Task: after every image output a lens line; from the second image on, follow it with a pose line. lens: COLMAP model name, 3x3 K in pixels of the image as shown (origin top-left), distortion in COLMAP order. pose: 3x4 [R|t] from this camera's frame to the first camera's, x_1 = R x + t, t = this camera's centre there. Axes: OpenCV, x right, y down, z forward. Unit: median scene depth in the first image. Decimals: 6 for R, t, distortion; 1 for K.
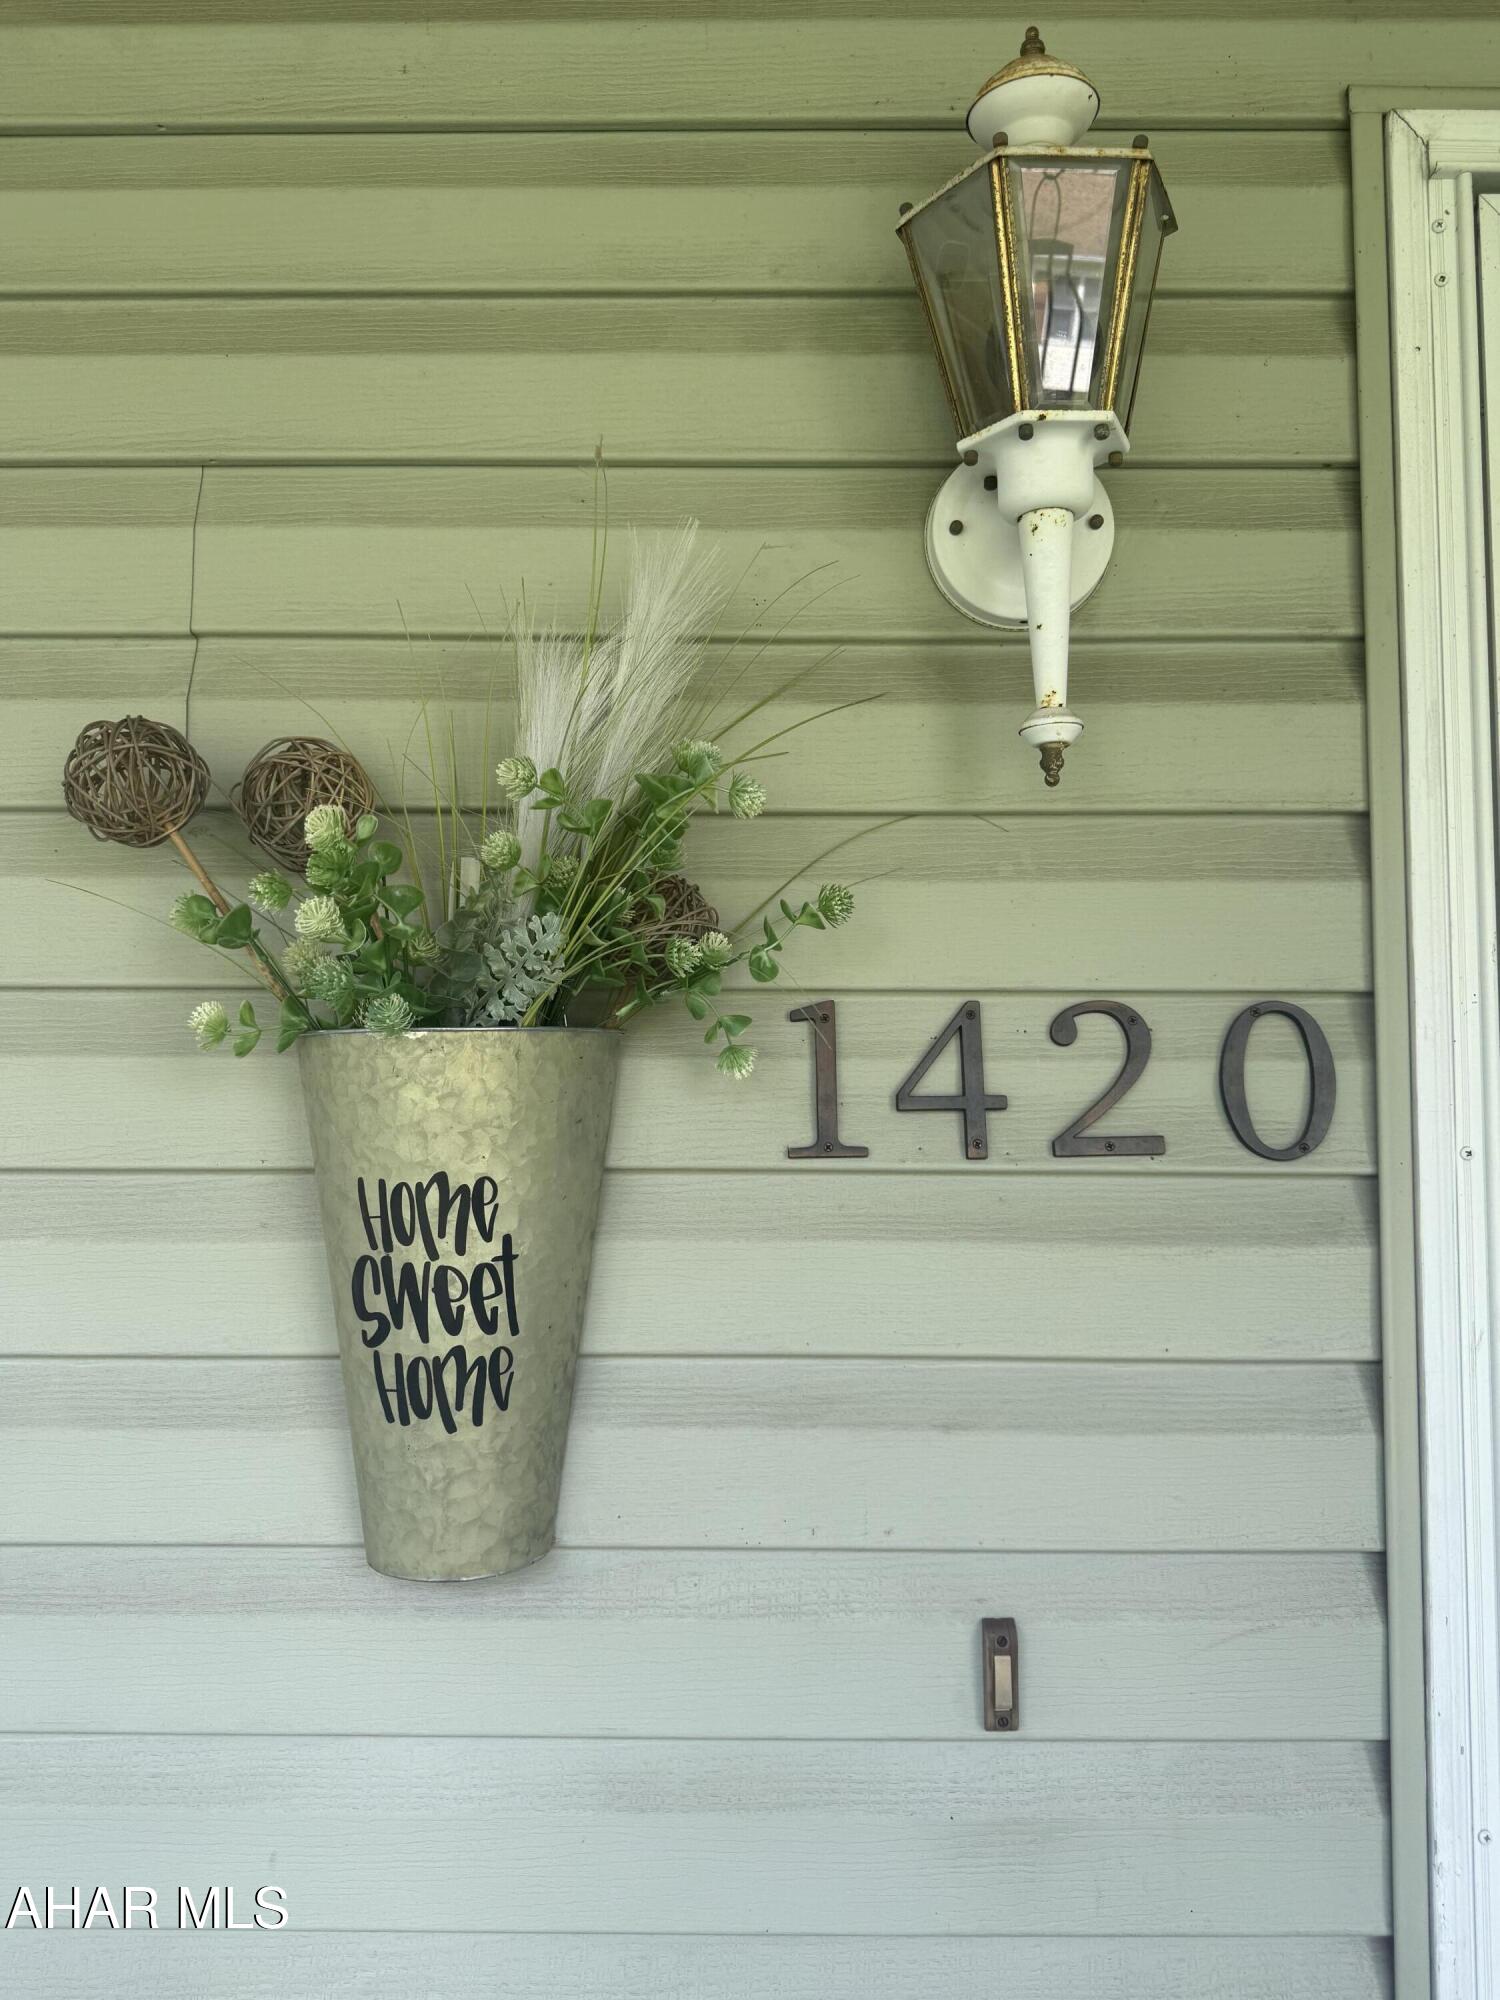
lens RADIAL K [[1451.2, 0, 744.6], [0, 1451.2, 969.8], [0, 0, 1]] dist [0.105138, -0.143001]
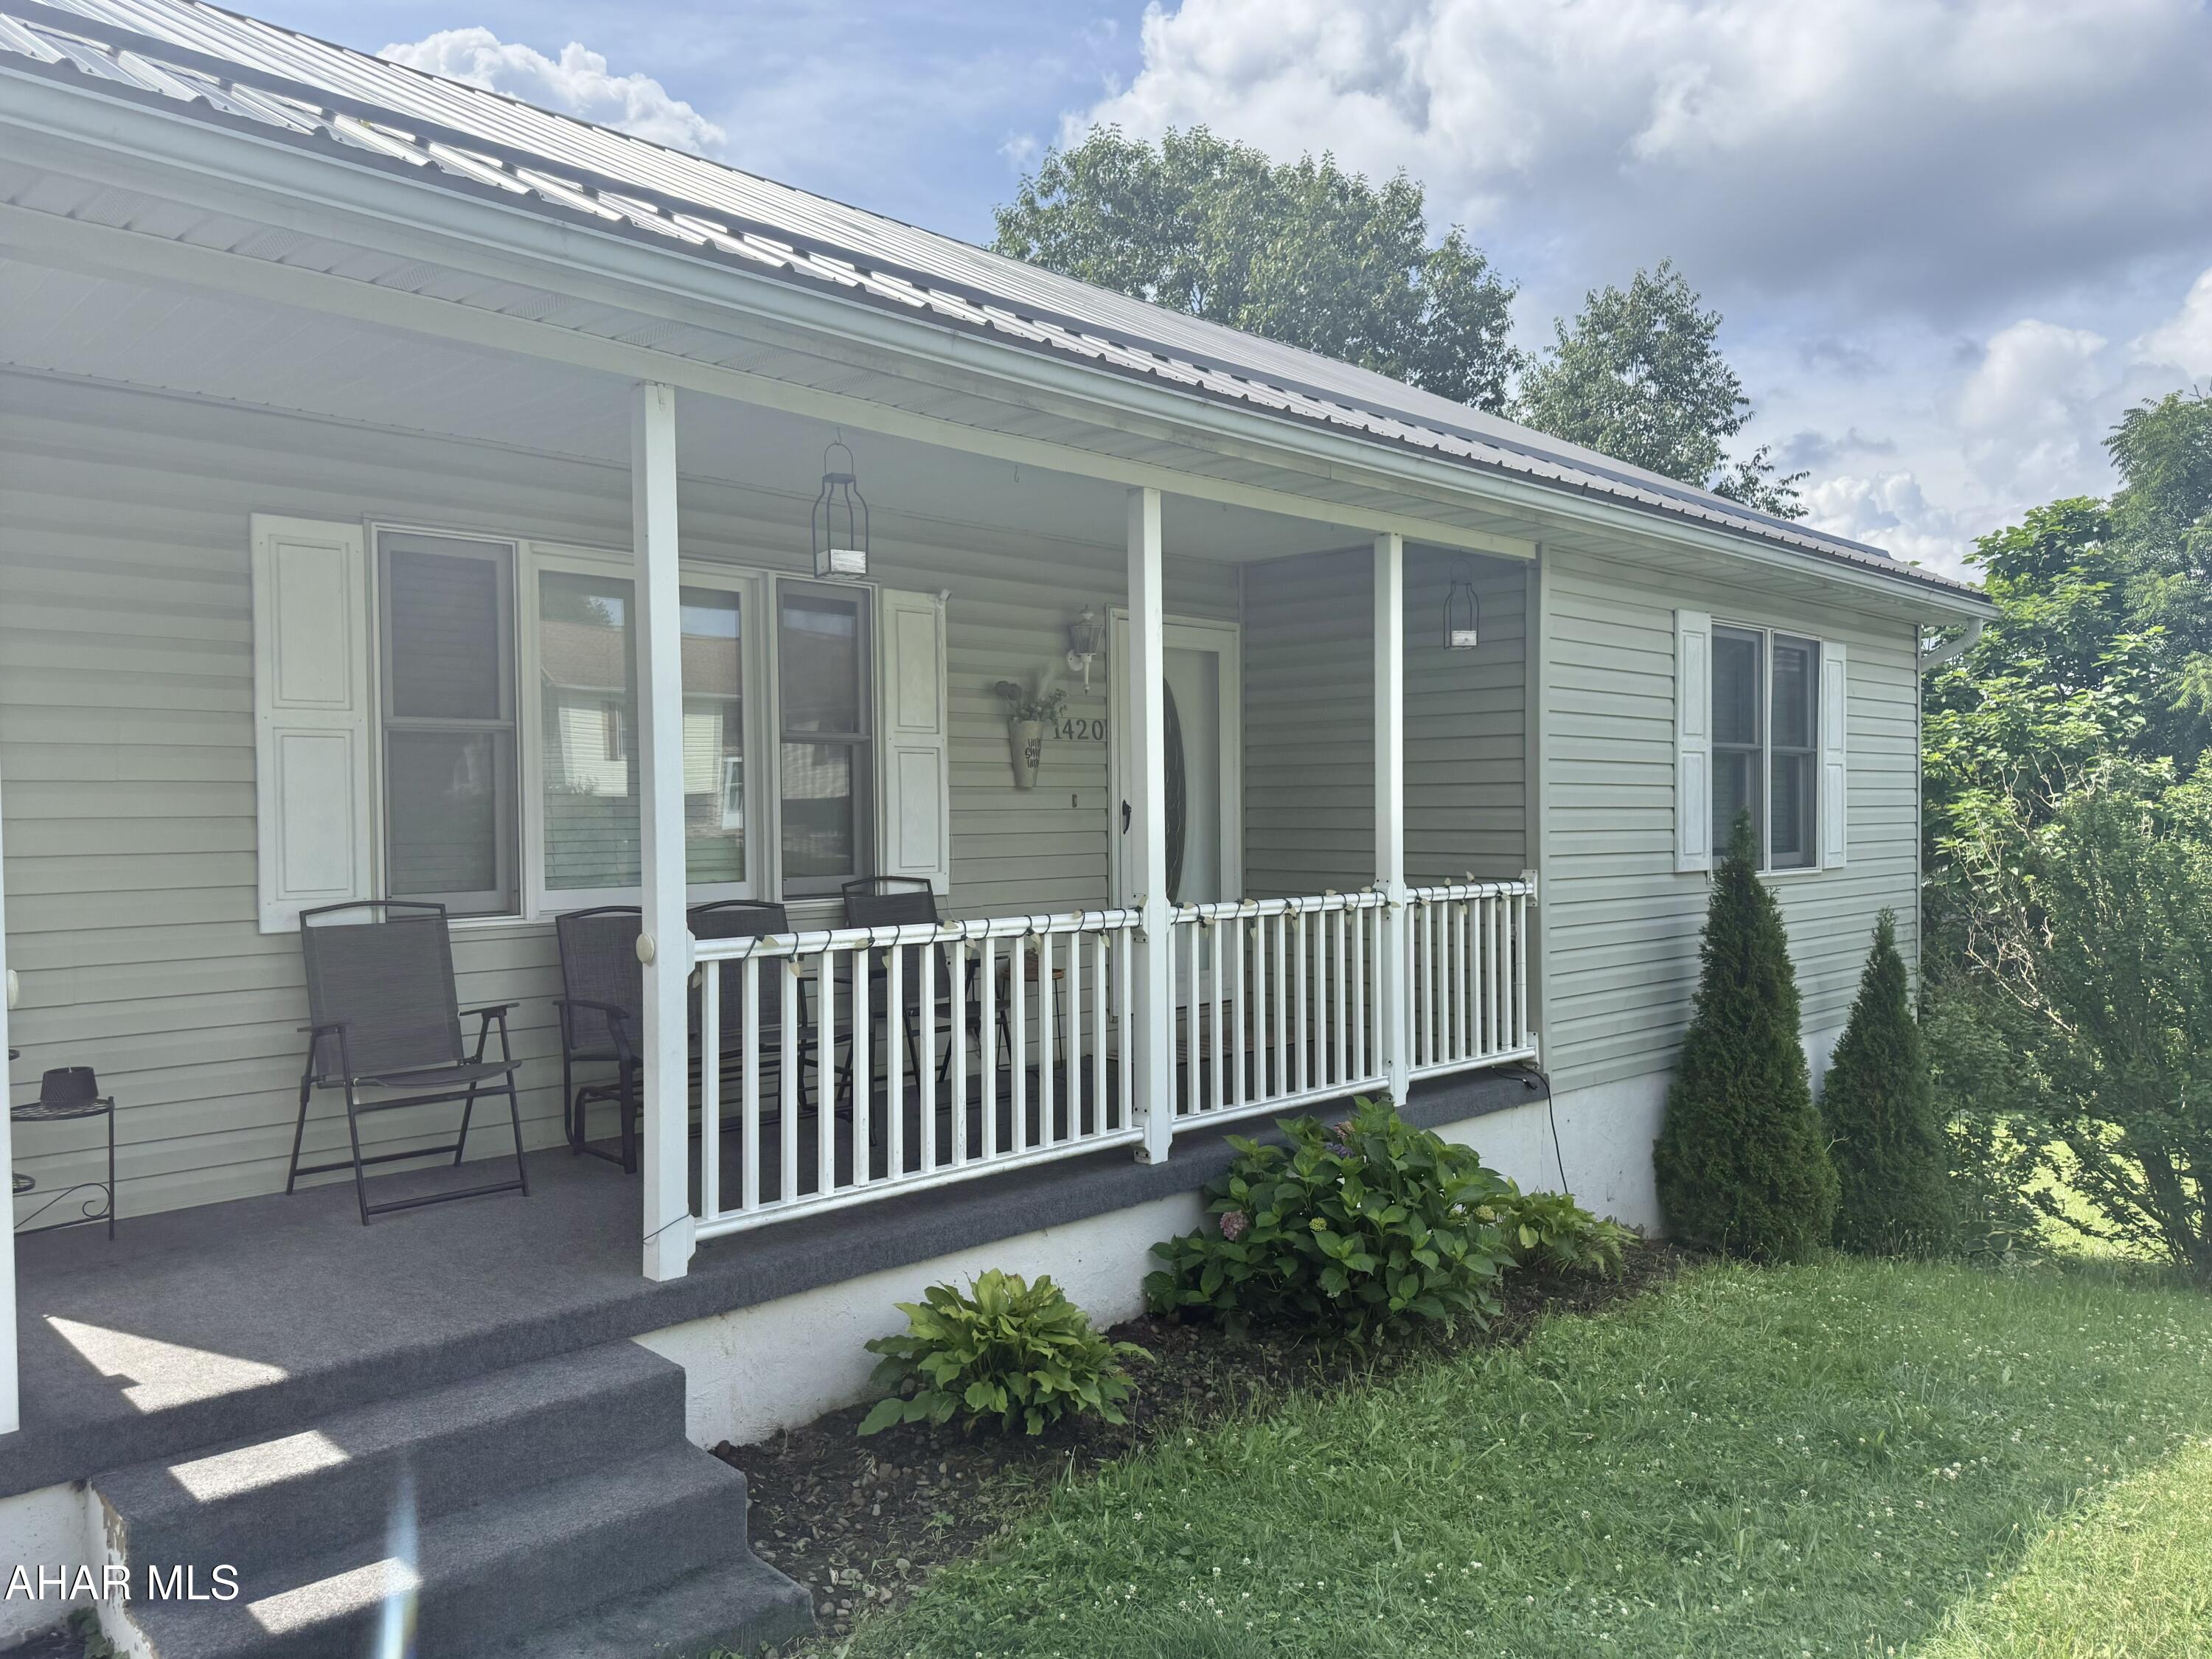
lens RADIAL K [[1605.0, 0, 1106.0], [0, 1605.0, 829.5], [0, 0, 1]] dist [0.105138, -0.143001]
pose [[0.711684, -0.019624, 0.702225, -5.927025], [-0.036361, 0.997241, 0.064719, 0.050000], [-0.701558, -0.071593, 0.709007, -5.420655]]
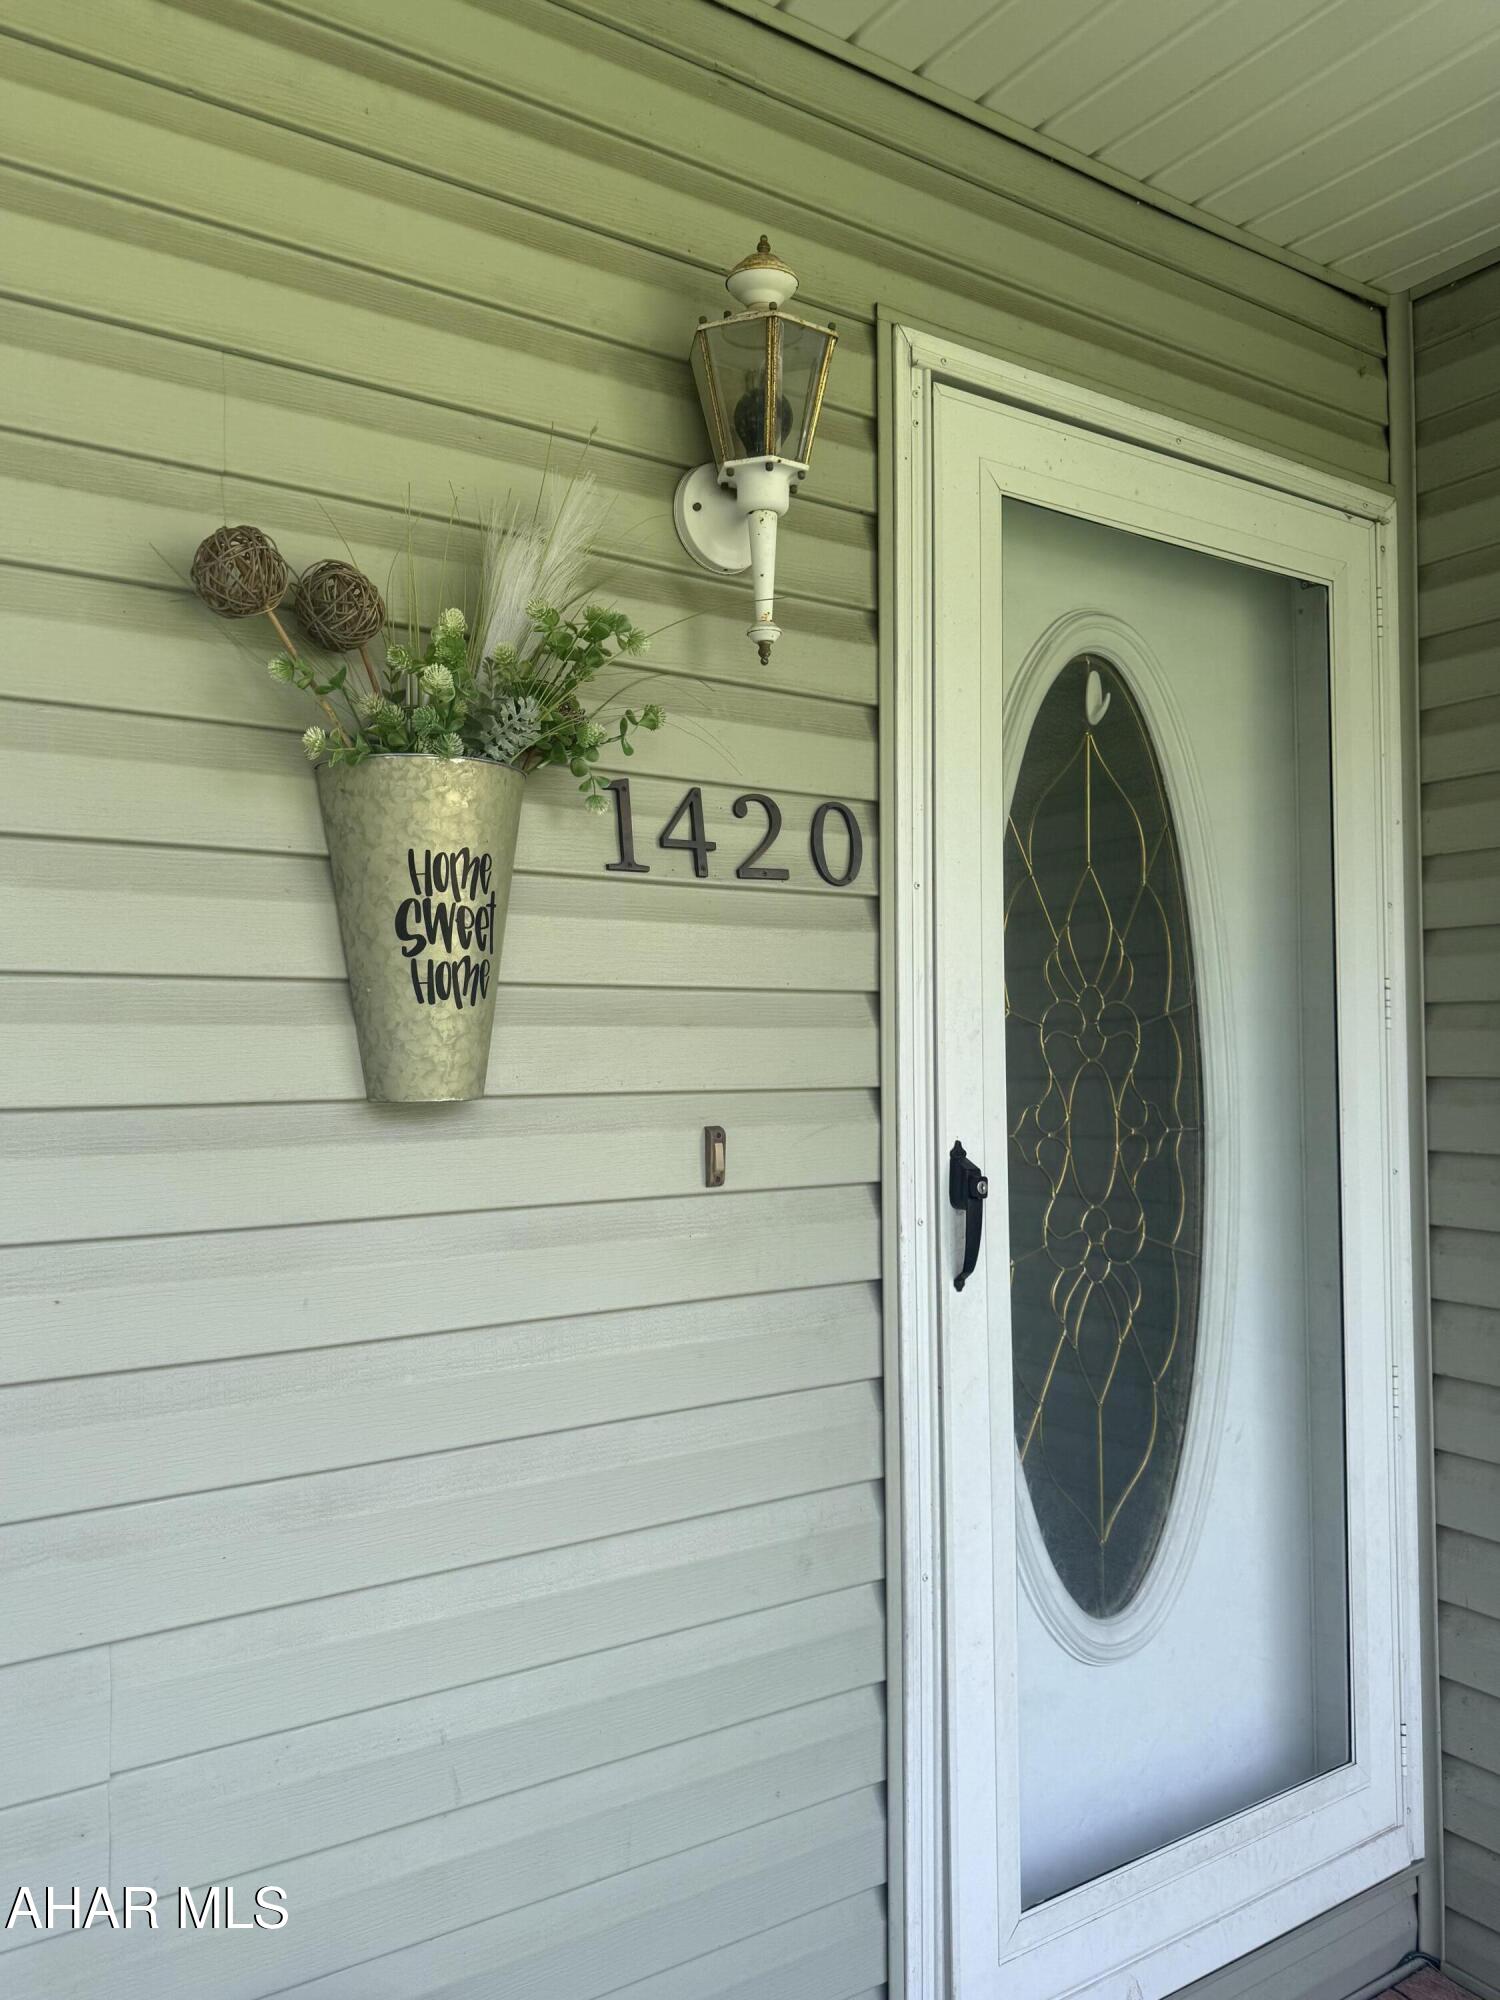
lens RADIAL K [[1451.2, 0, 744.6], [0, 1451.2, 969.8], [0, 0, 1]] dist [0.105138, -0.143001]
pose [[0.832038, 0.023353, 0.554226, -0.777288], [-0.037587, 0.999191, 0.014325, 0.219913], [-0.553443, -0.032750, 0.832243, -0.488093]]
